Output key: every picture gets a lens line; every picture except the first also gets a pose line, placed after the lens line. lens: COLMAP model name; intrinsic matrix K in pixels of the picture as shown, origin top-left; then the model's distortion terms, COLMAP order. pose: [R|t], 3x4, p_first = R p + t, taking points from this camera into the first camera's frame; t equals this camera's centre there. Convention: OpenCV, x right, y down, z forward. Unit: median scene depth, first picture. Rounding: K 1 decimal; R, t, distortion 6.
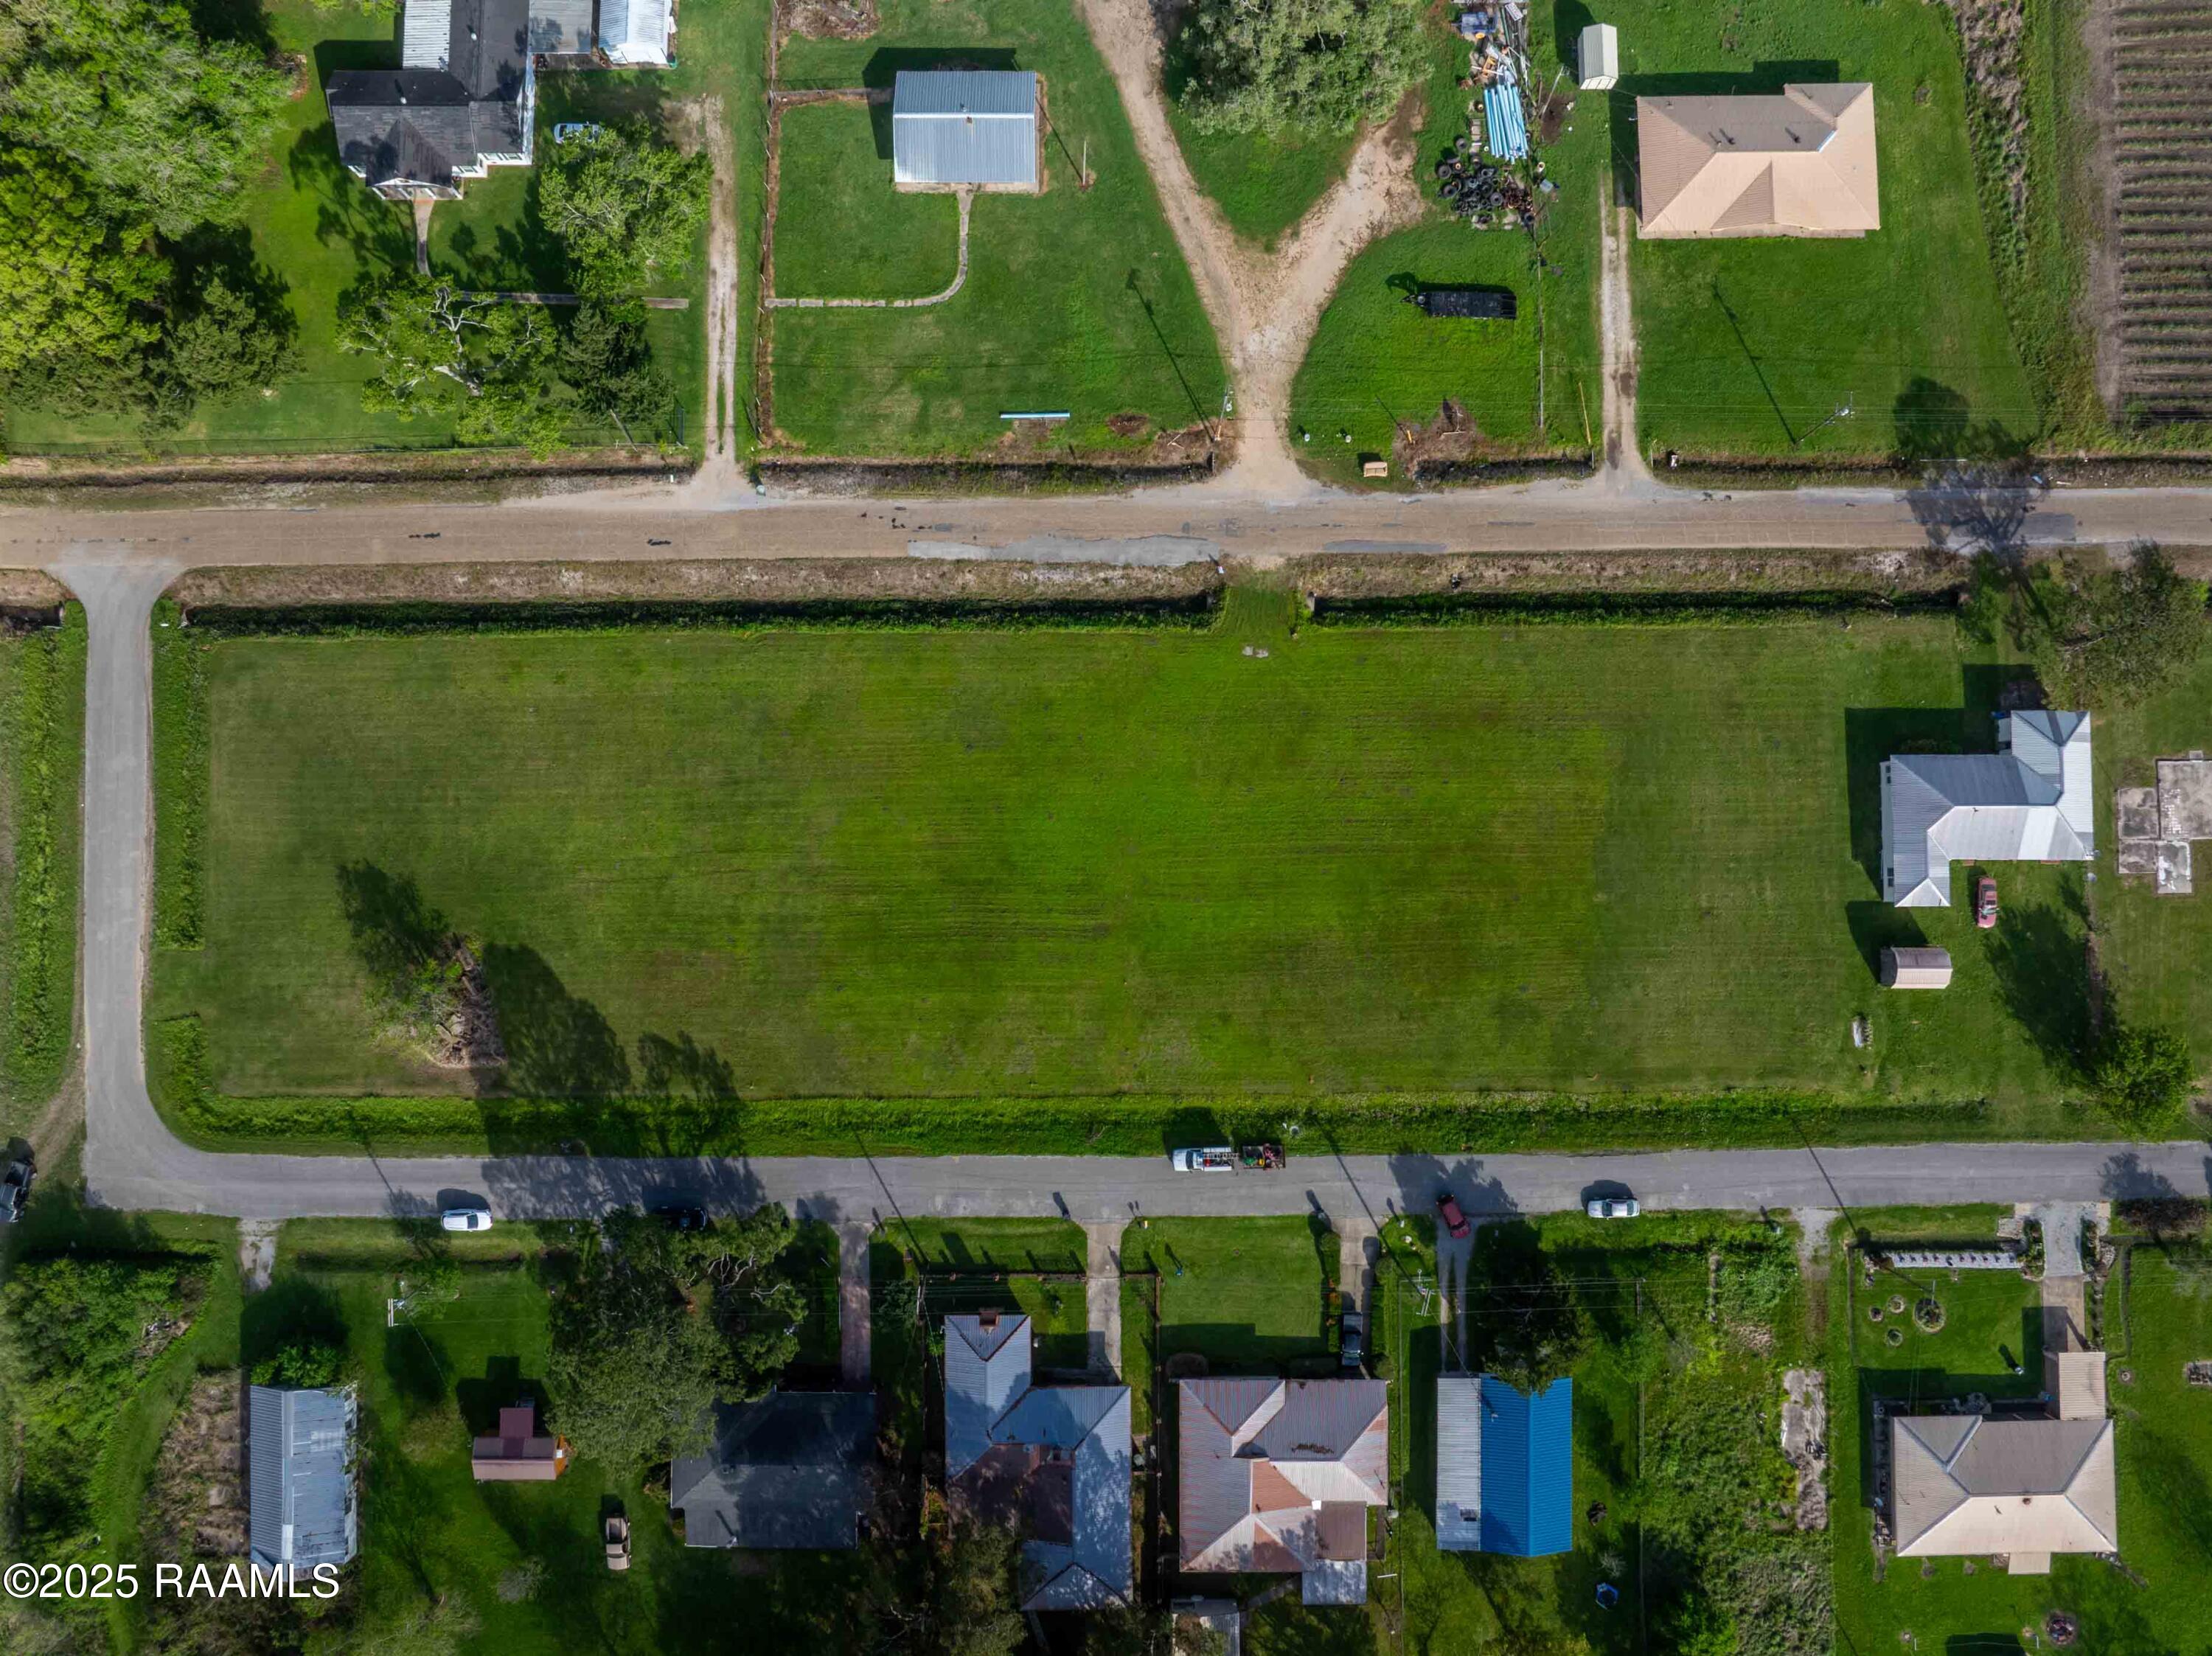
lens RADIAL K [[1555.0, 0, 1122.2], [0, 1555.0, 824.0], [0, 0, 1]] dist [-0.036294, -0.003626]
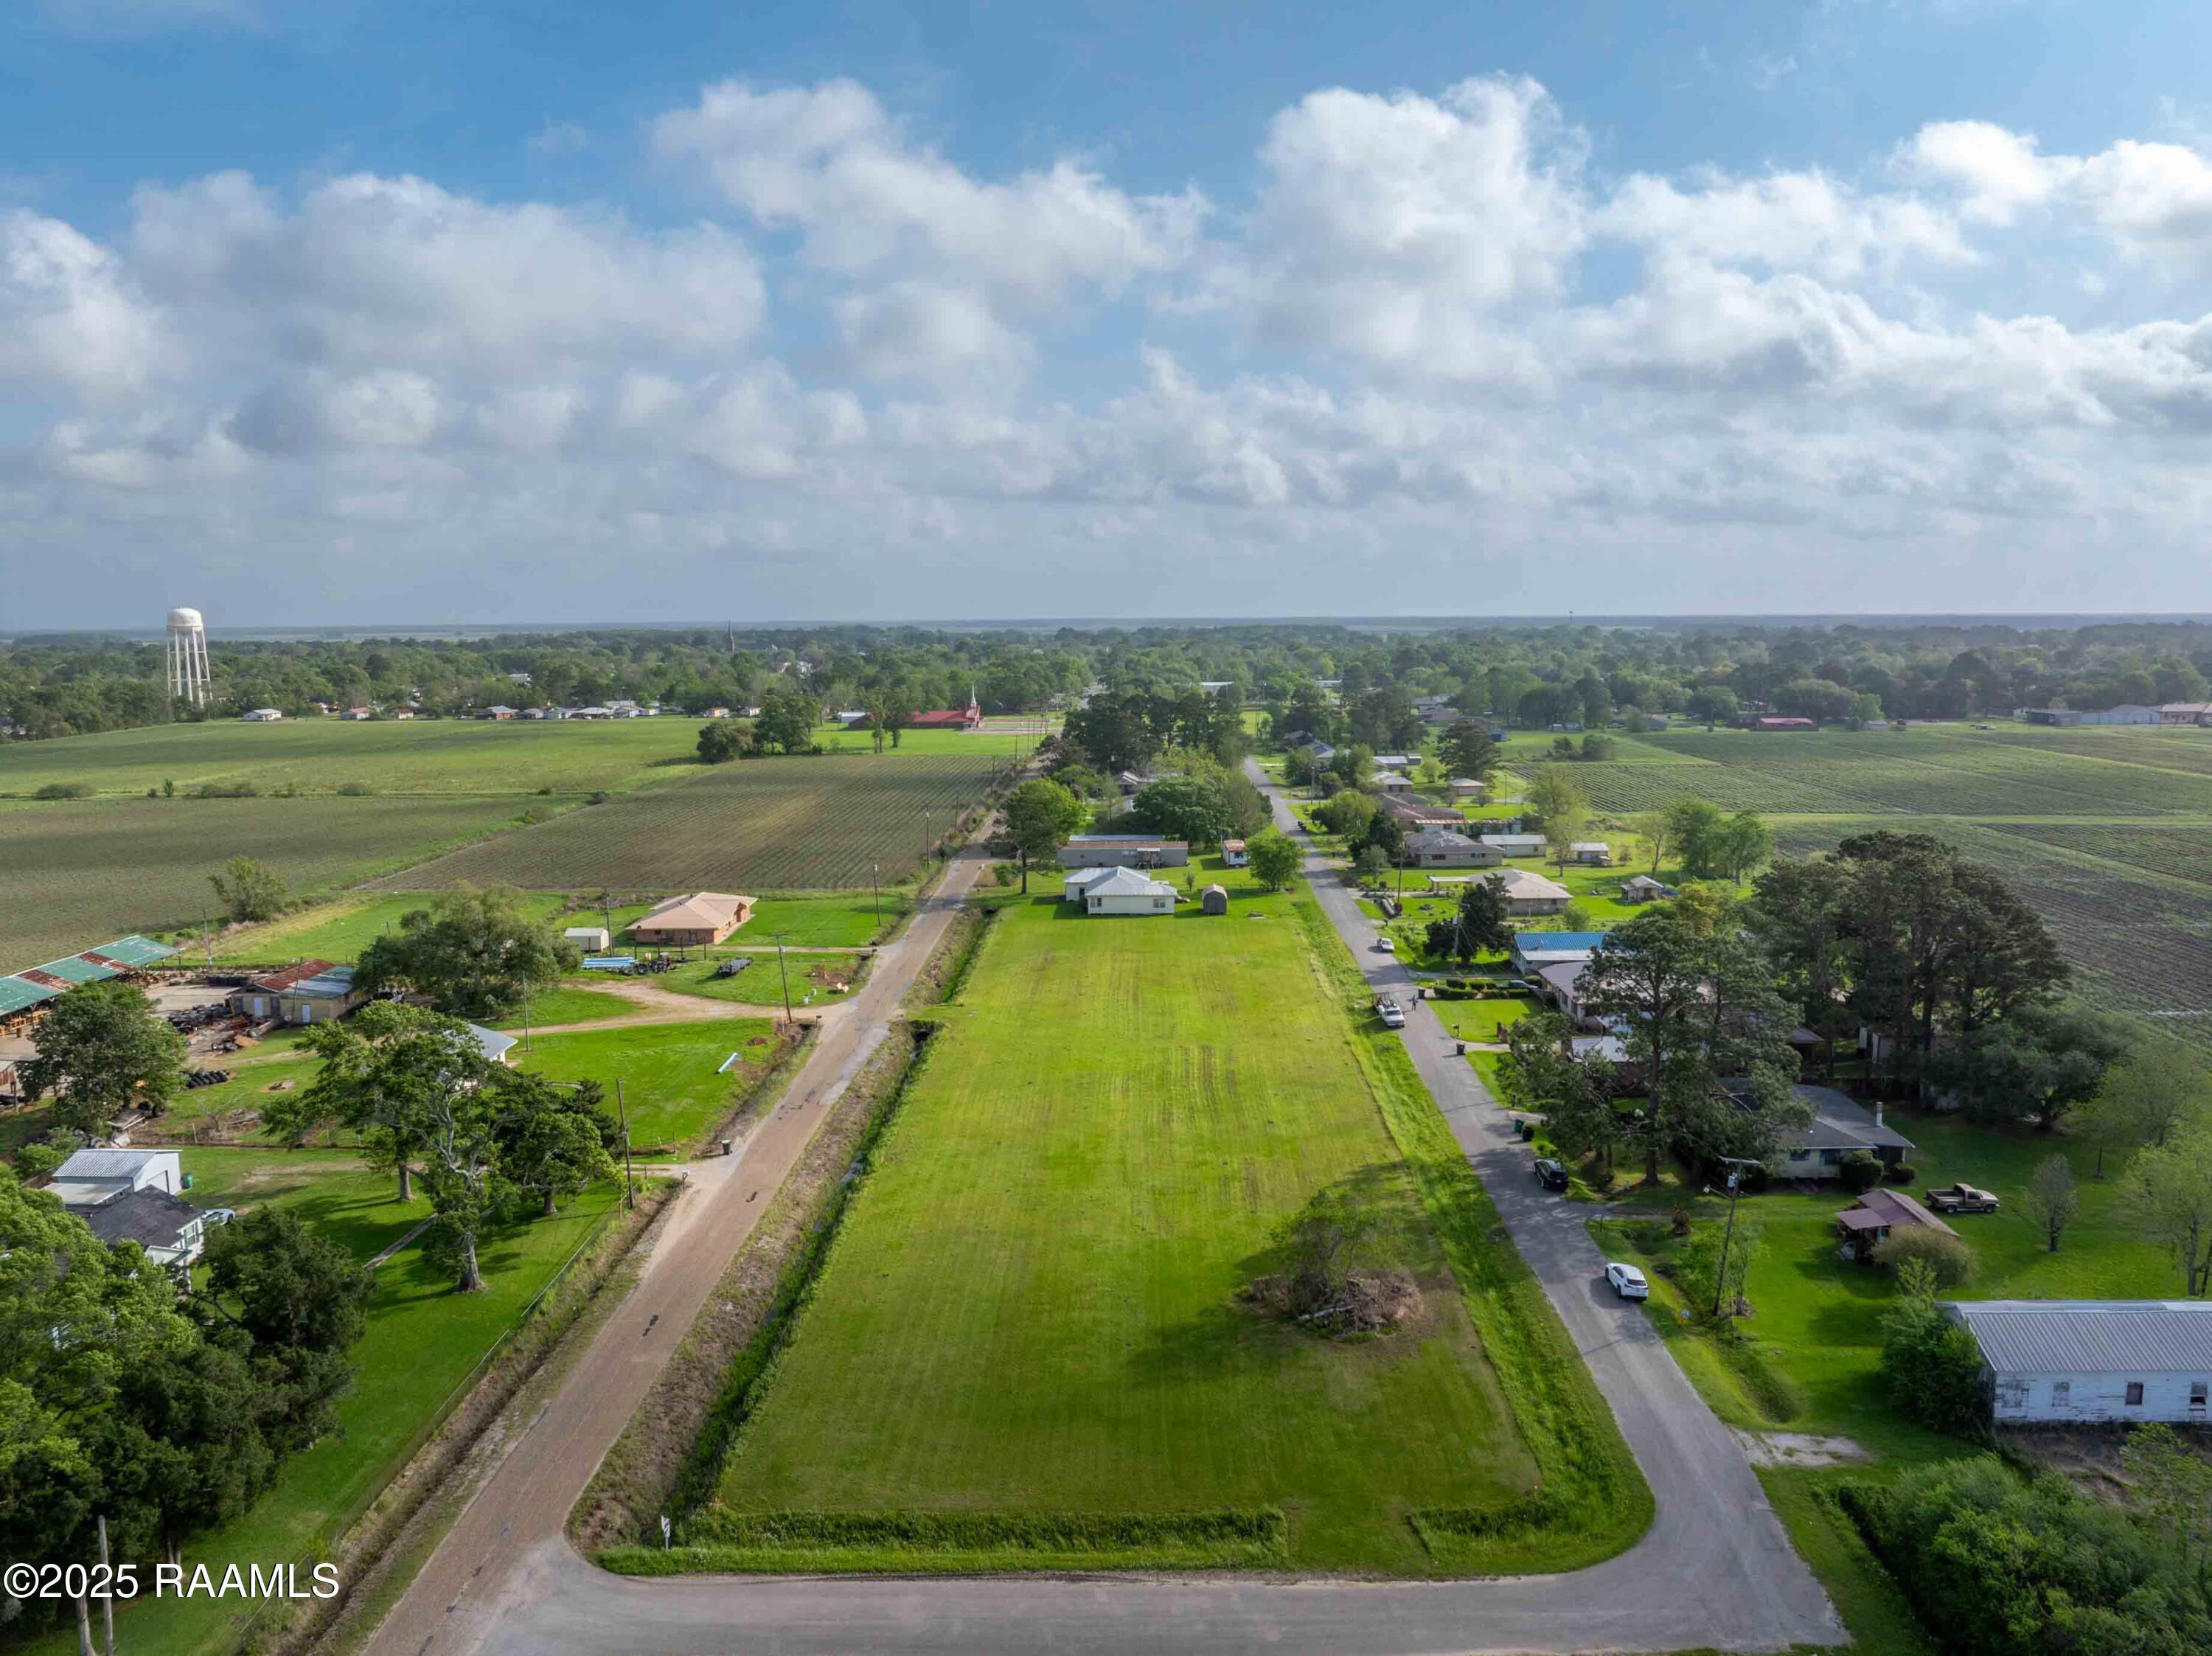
lens RADIAL K [[1555.0, 0, 1122.2], [0, 1555.0, 824.0], [0, 0, 1]] dist [-0.036294, -0.003626]
pose [[0.026761, -0.129579, 0.991208, -1.096251], [0.999099, 0.036151, -0.022248, 0.028358], [-0.032951, 0.990910, 0.130430, 0.686237]]
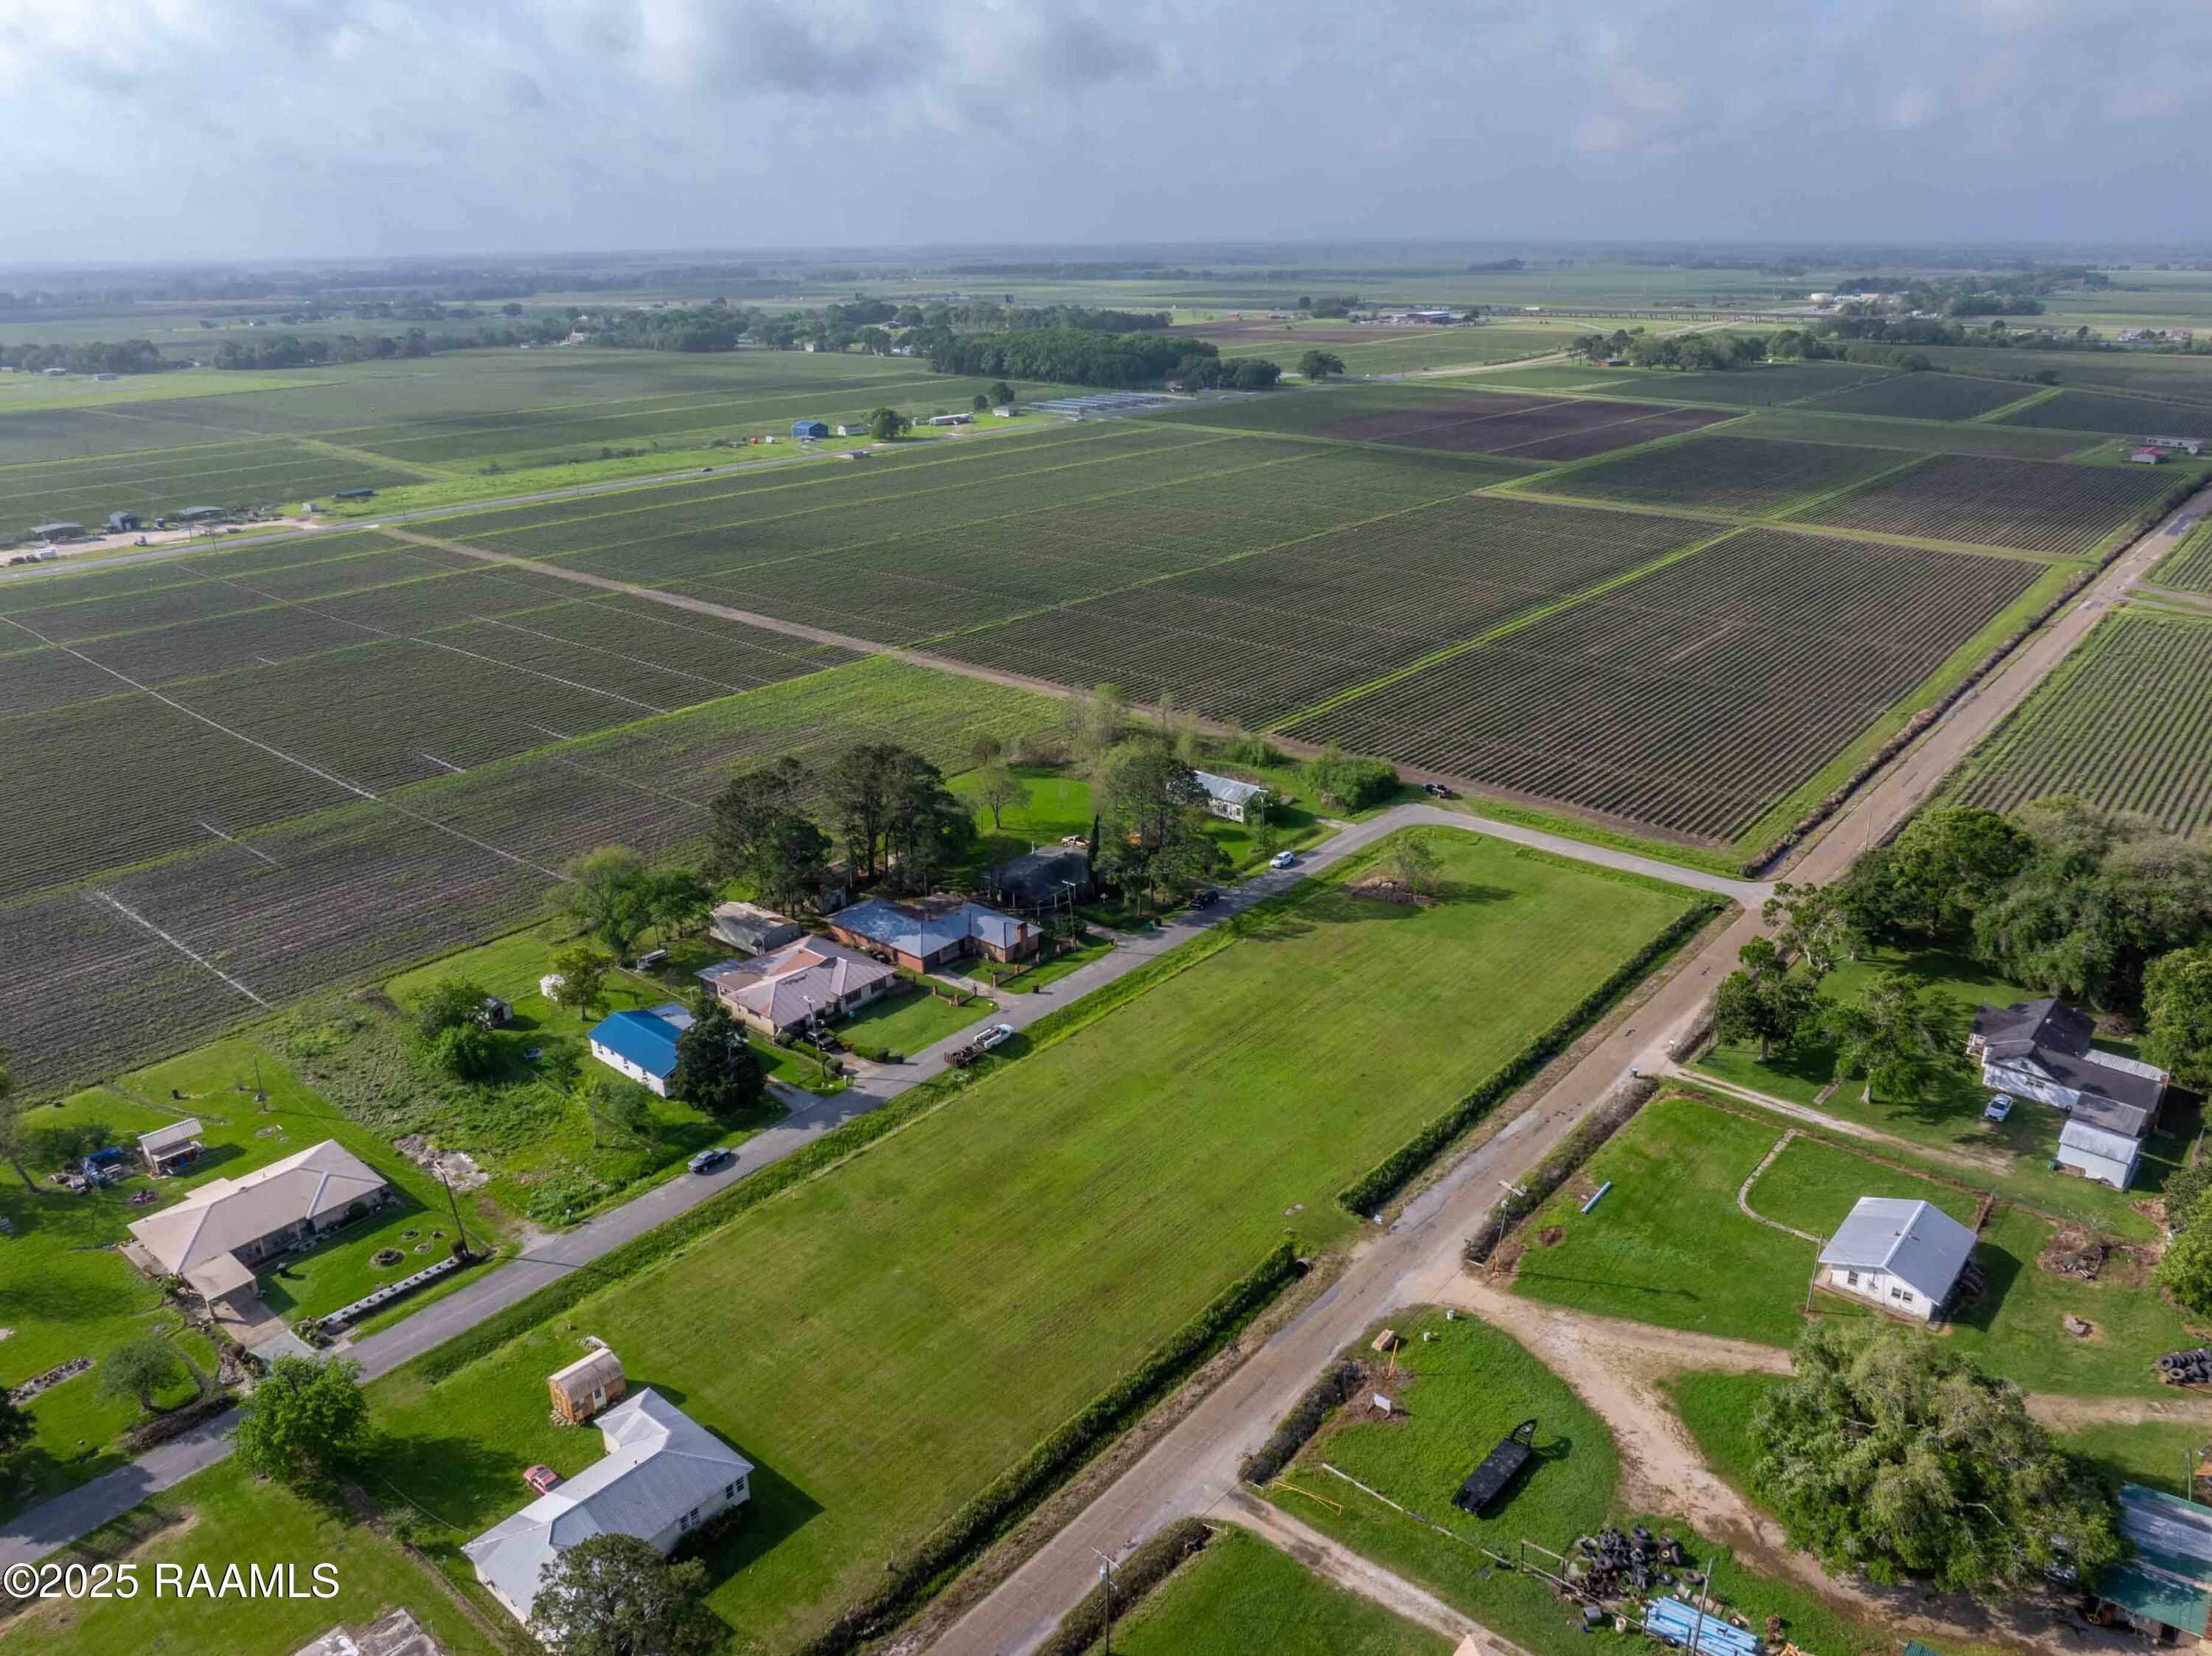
lens RADIAL K [[1555.0, 0, 1122.2], [0, 1555.0, 824.0], [0, 0, 1]] dist [-0.036294, -0.003626]
pose [[-0.649520, 0.279514, -0.707103, 0.836907], [-0.759236, -0.188239, 0.622998, -0.630937], [0.041032, 0.941508, 0.334483, 0.389334]]
